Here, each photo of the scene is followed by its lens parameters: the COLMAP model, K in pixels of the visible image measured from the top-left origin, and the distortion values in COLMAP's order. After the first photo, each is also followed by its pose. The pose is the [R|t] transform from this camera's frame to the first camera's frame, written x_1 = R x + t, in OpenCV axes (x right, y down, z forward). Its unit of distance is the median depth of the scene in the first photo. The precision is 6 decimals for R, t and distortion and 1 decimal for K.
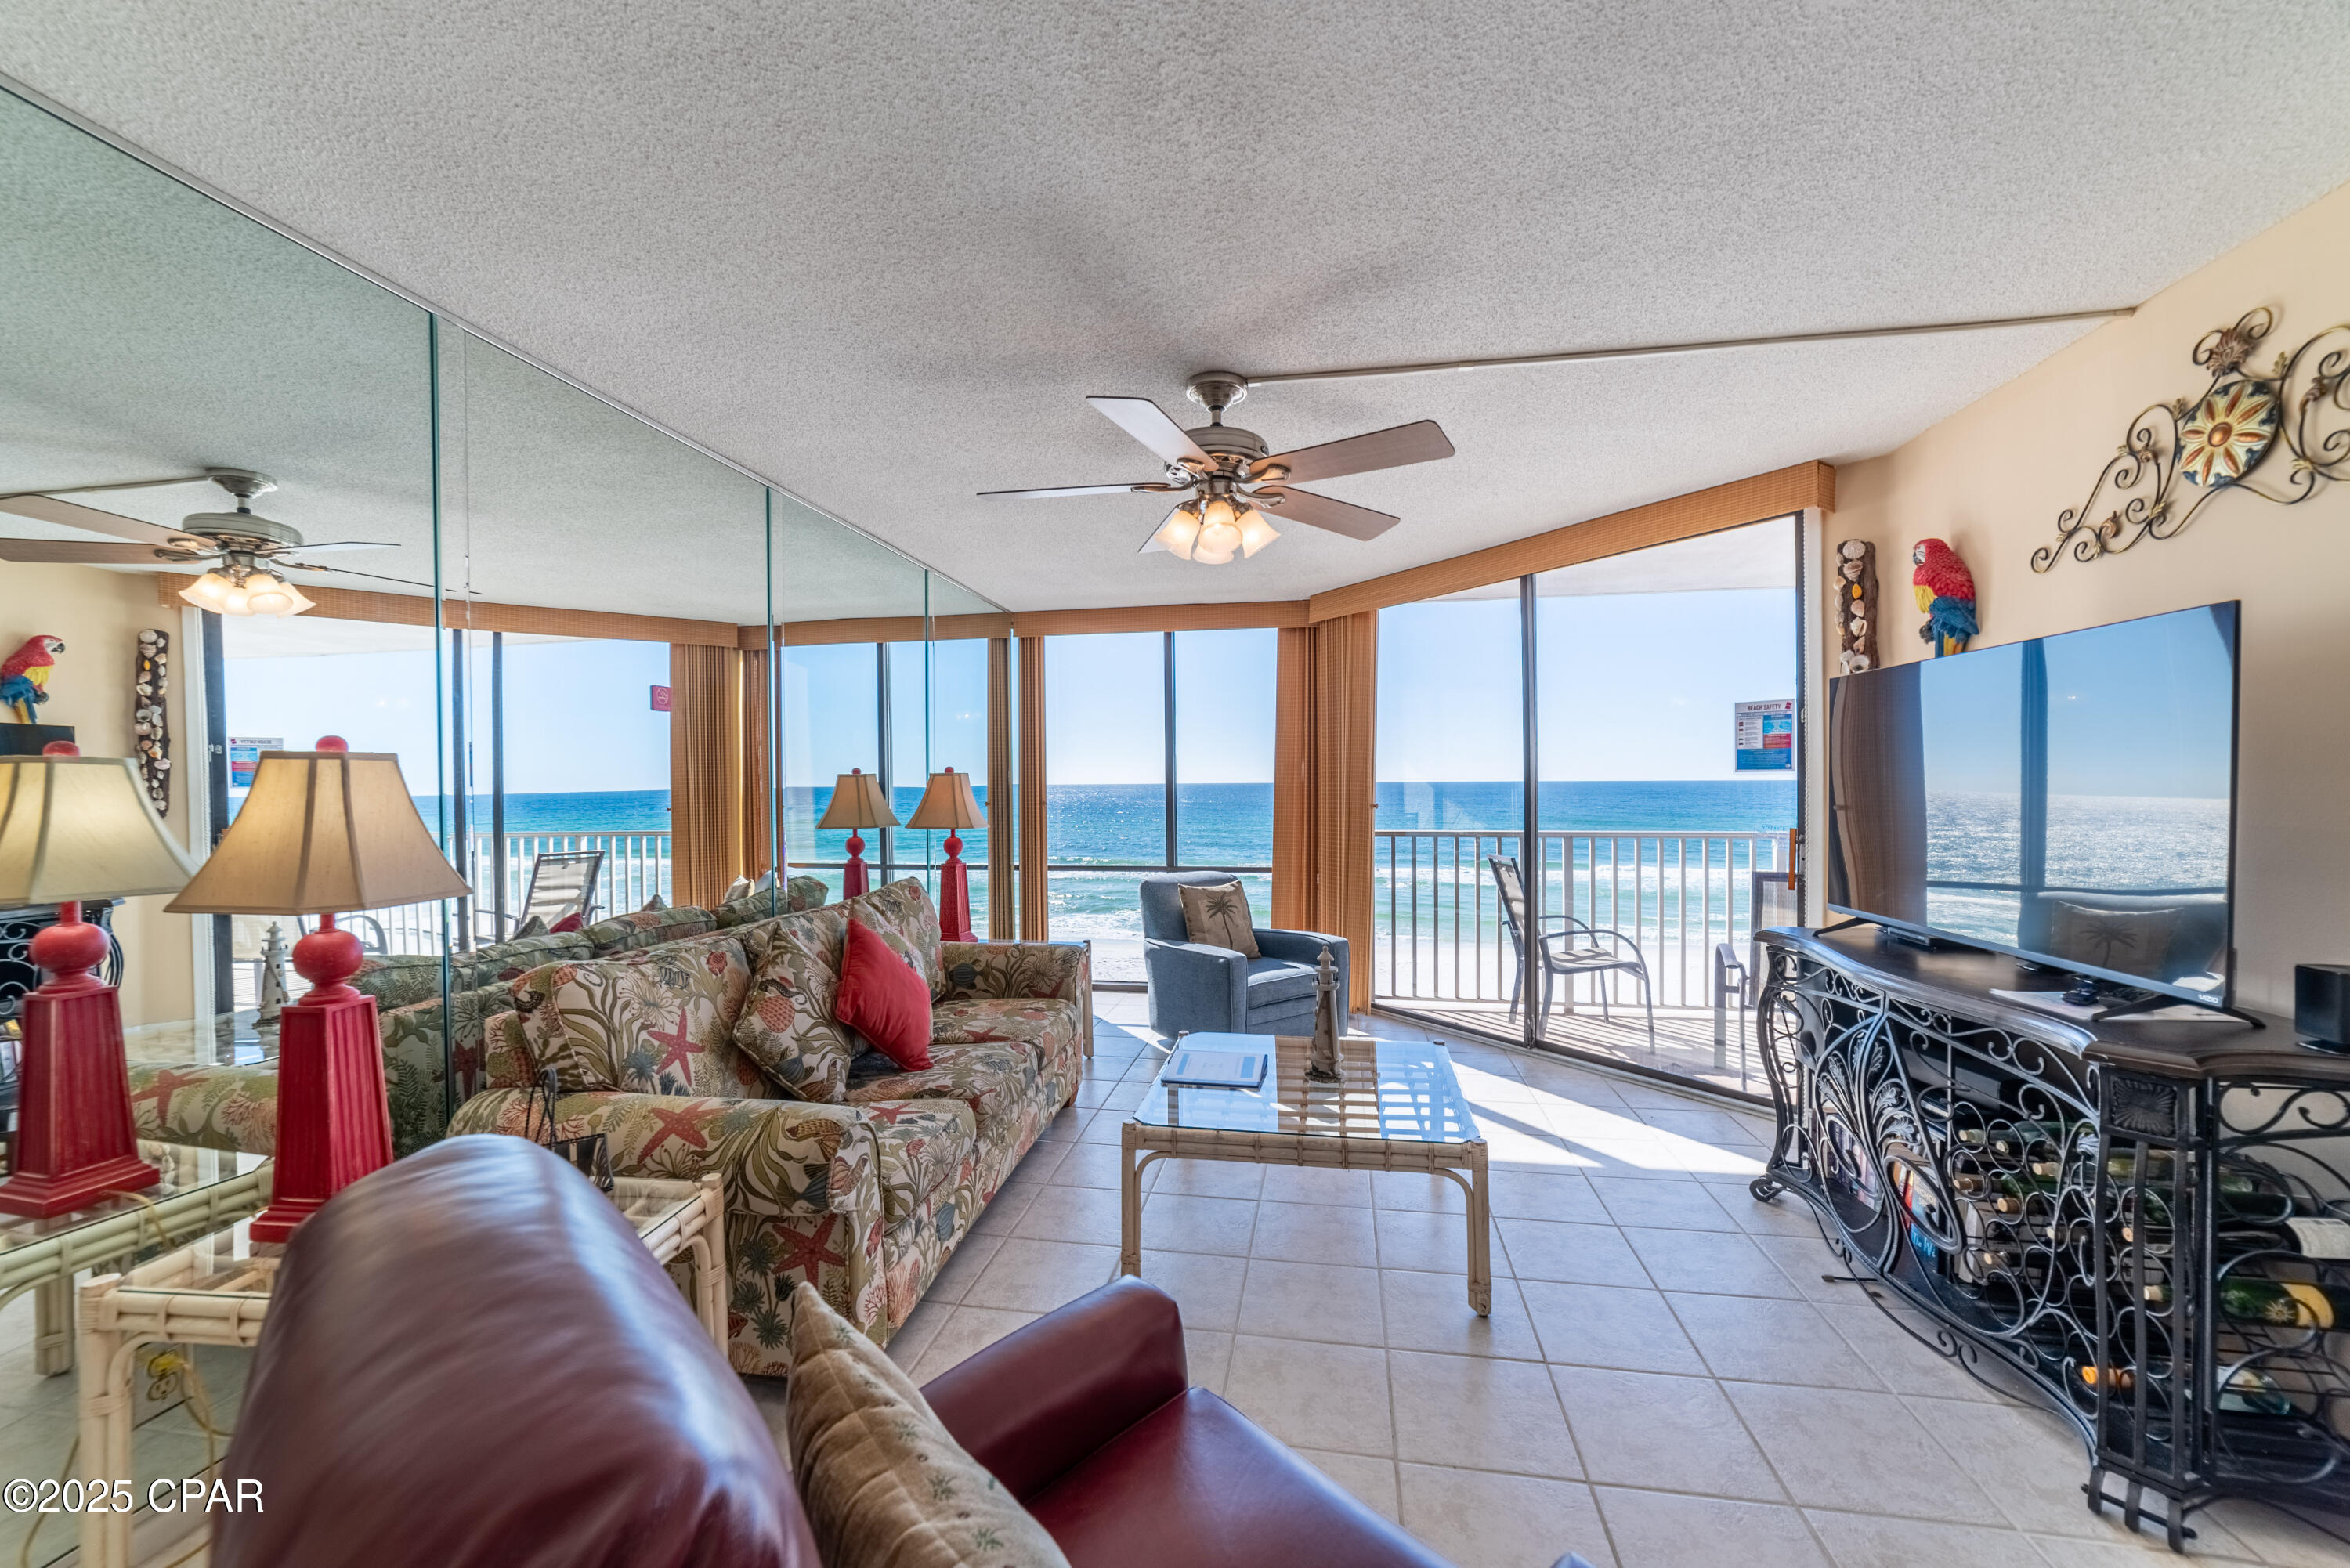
lens RADIAL K [[909.9, 0, 1167.7], [0, 909.9, 792.8], [0, 0, 1]] dist [-0.020833, 0.007213]
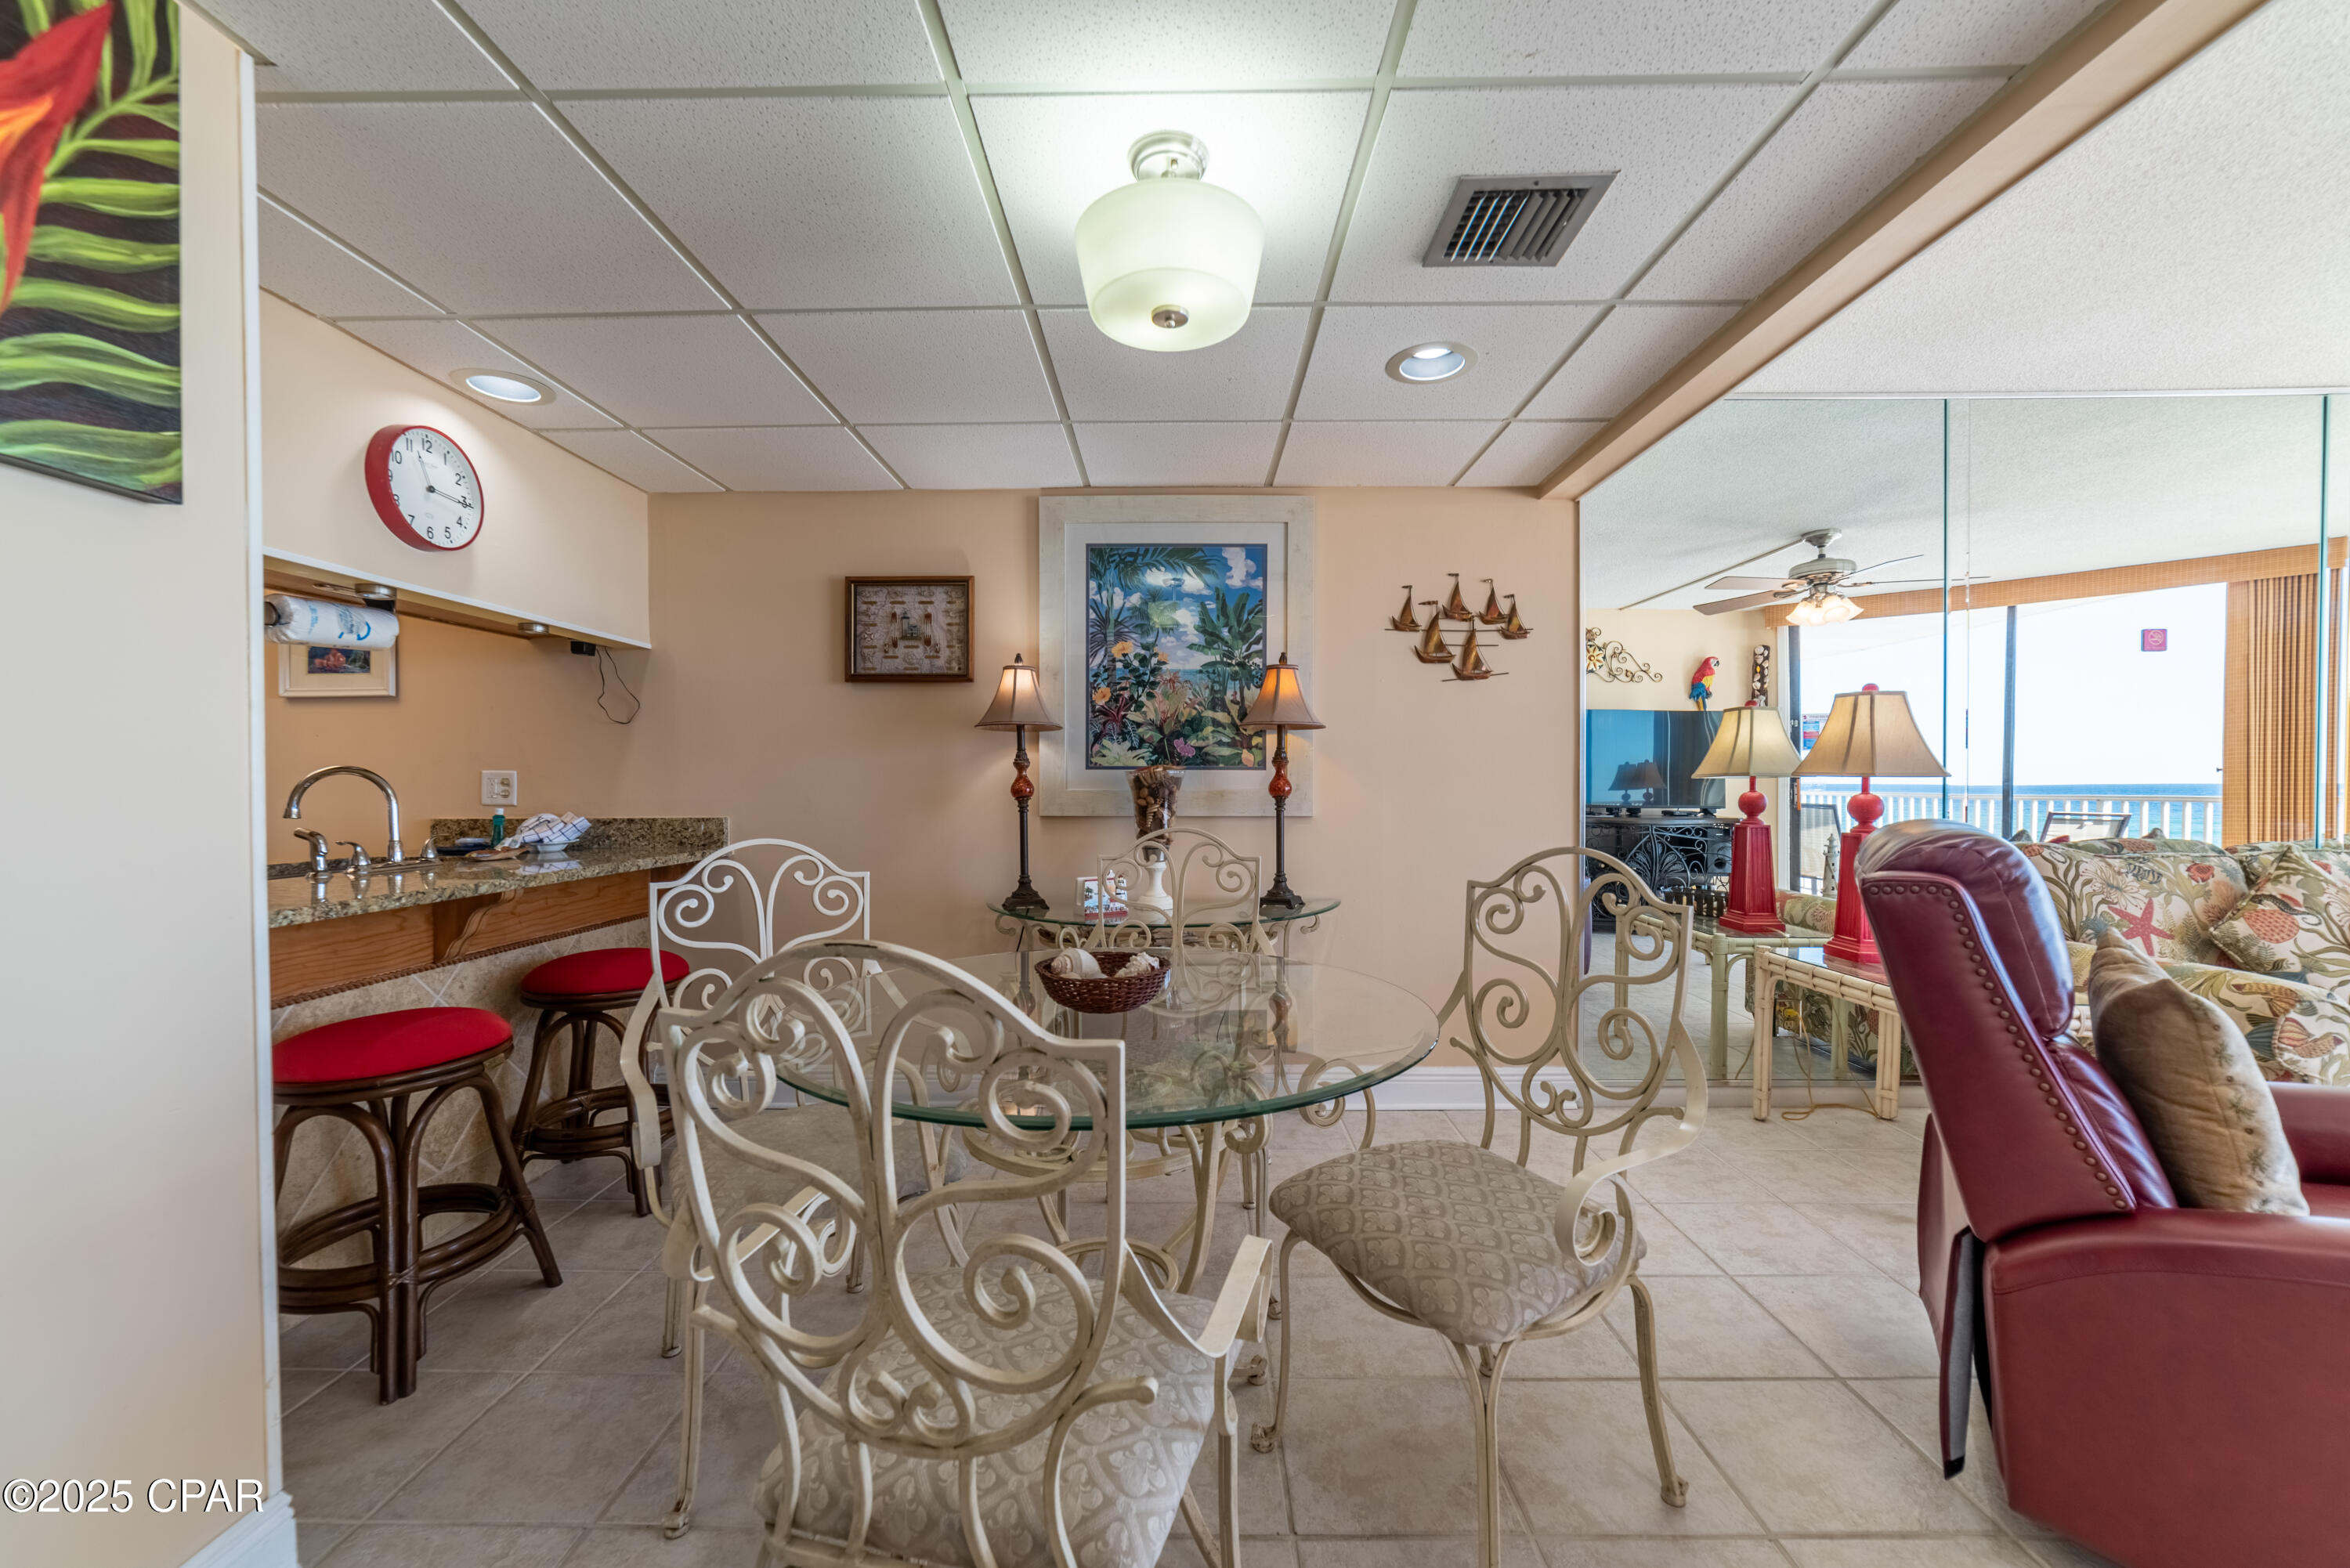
lens RADIAL K [[909.9, 0, 1167.7], [0, 909.9, 792.8], [0, 0, 1]] dist [-0.020833, 0.007213]
pose [[0.165223, 0.021325, -0.986026, 0.302049], [-0.010632, 0.999747, 0.019840, 0.068178], [0.986199, 0.007205, 0.165408, -0.344044]]
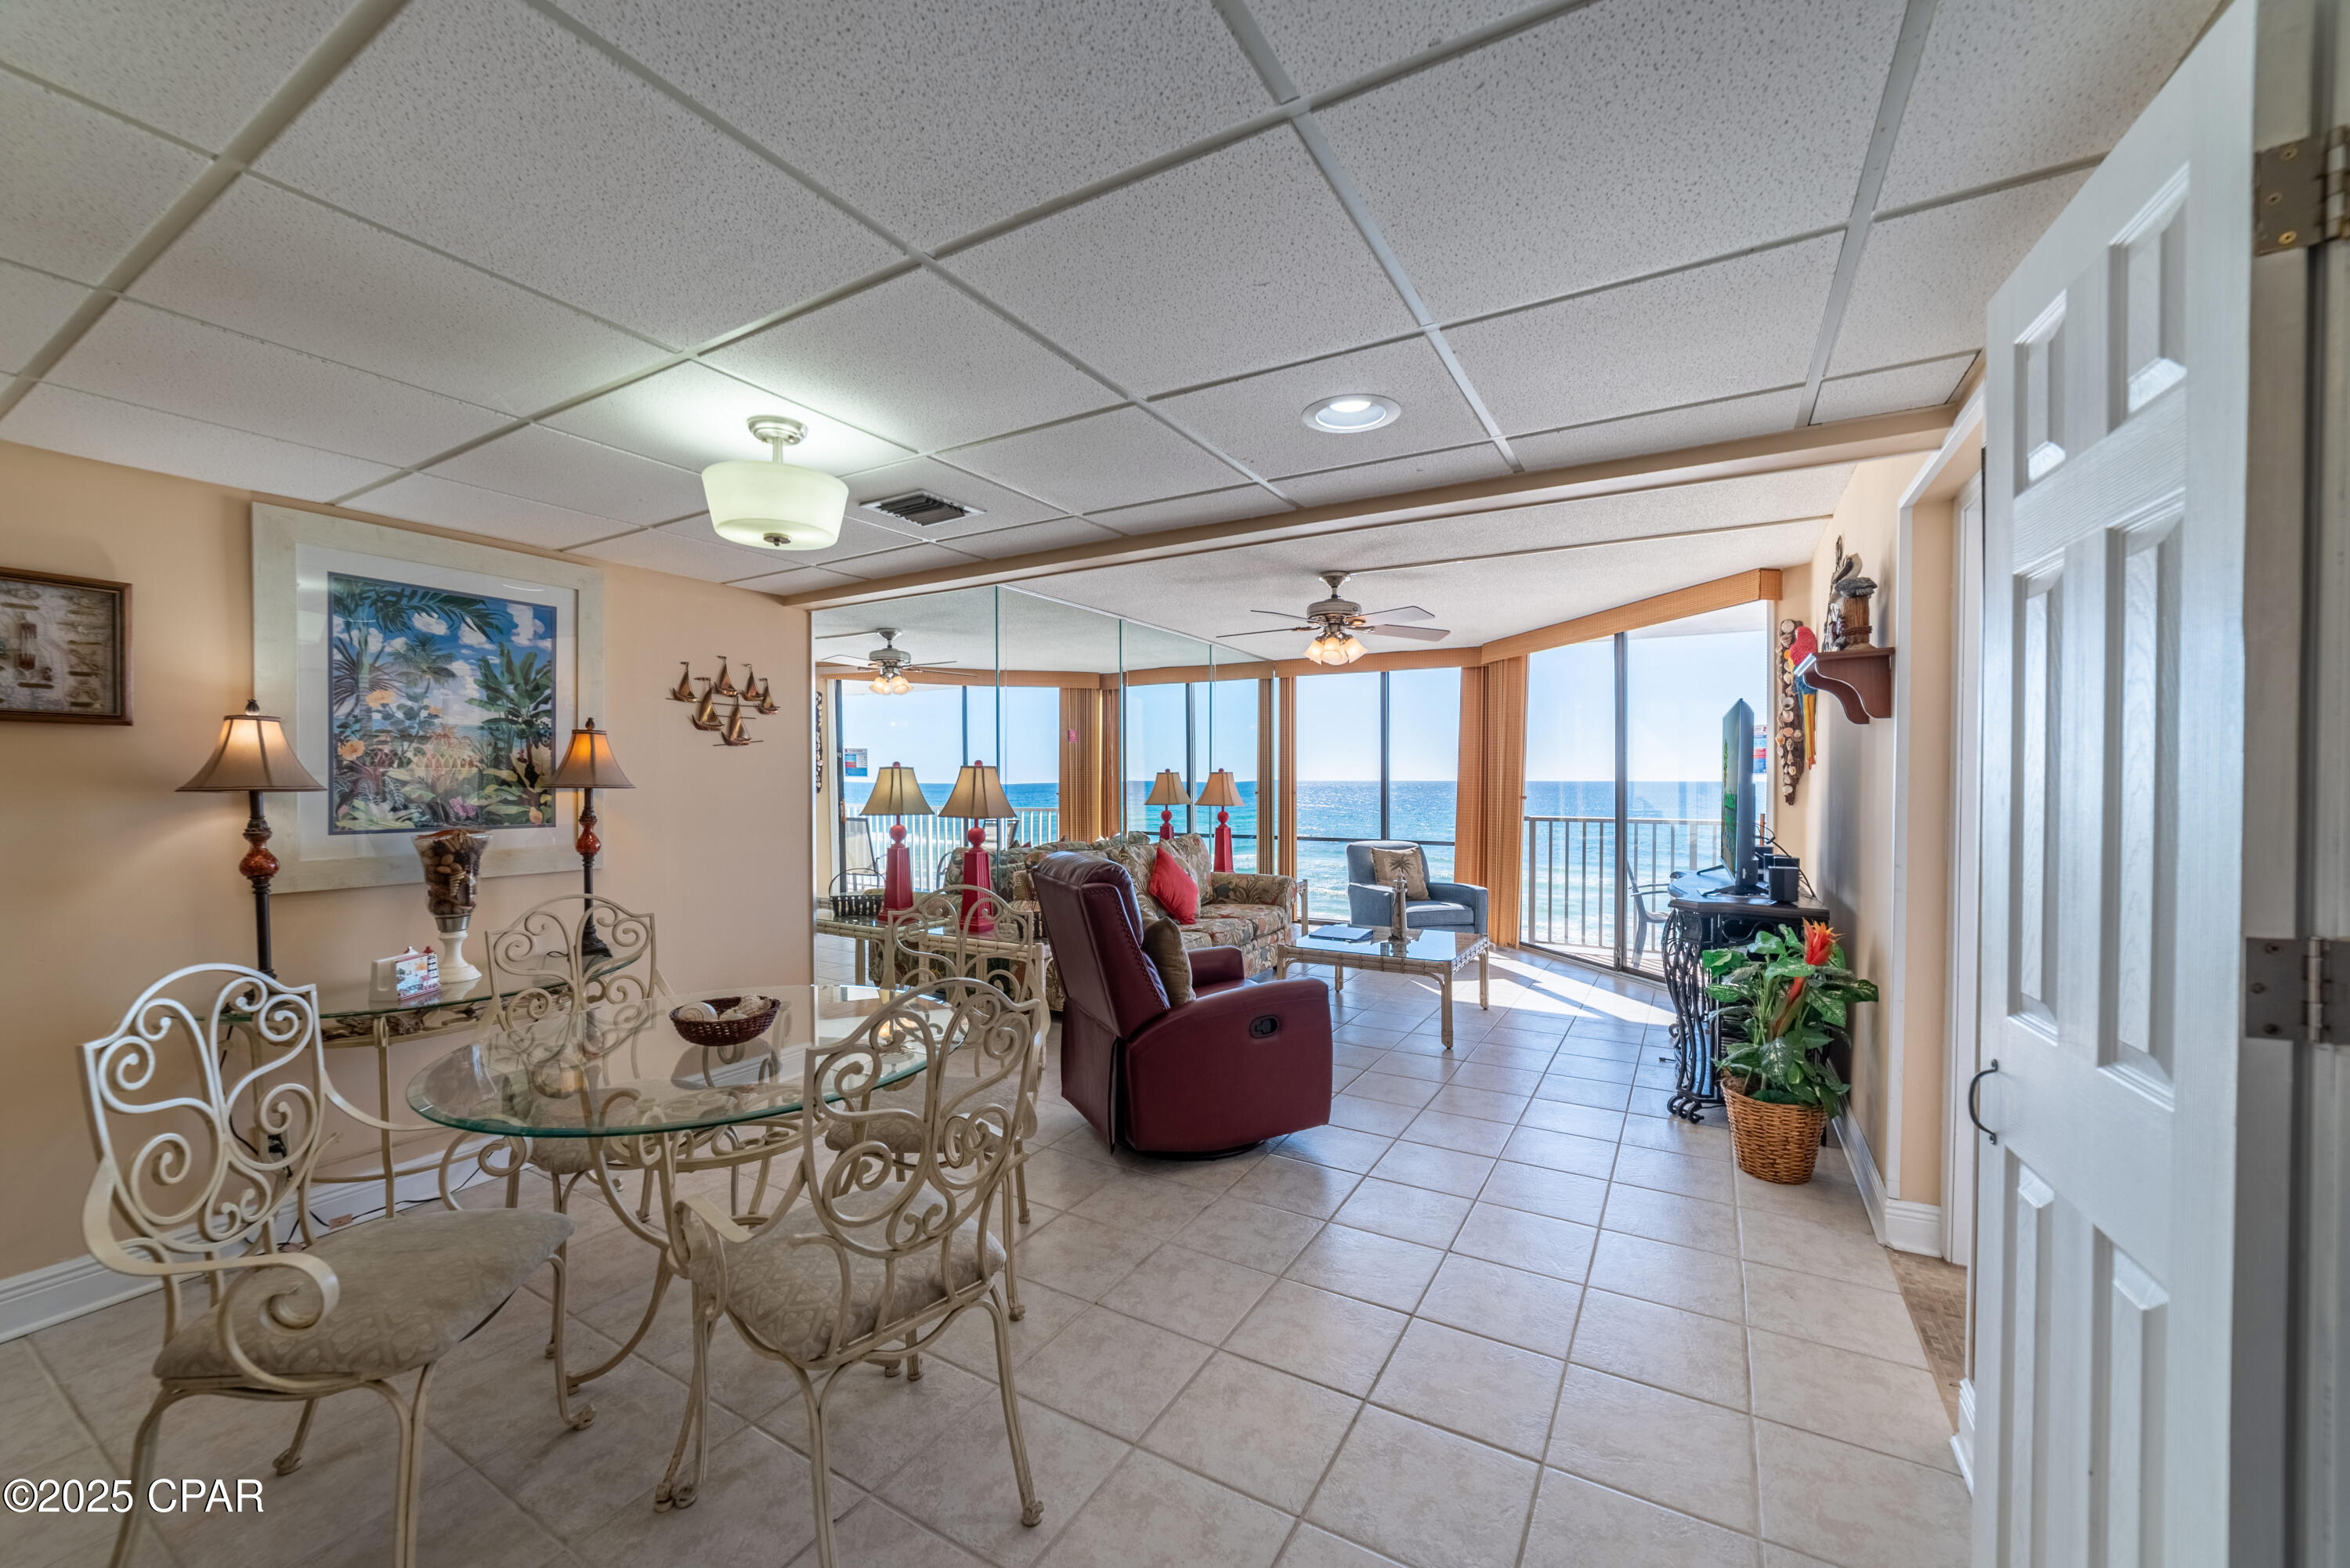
lens RADIAL K [[909.9, 0, 1167.7], [0, 909.9, 792.8], [0, 0, 1]] dist [-0.020833, 0.007213]
pose [[0.937522, 0.011927, -0.347721, 0.334470], [-0.010534, 0.999927, 0.005896, 0.008950], [0.347766, -0.001865, 0.937580, -0.795000]]
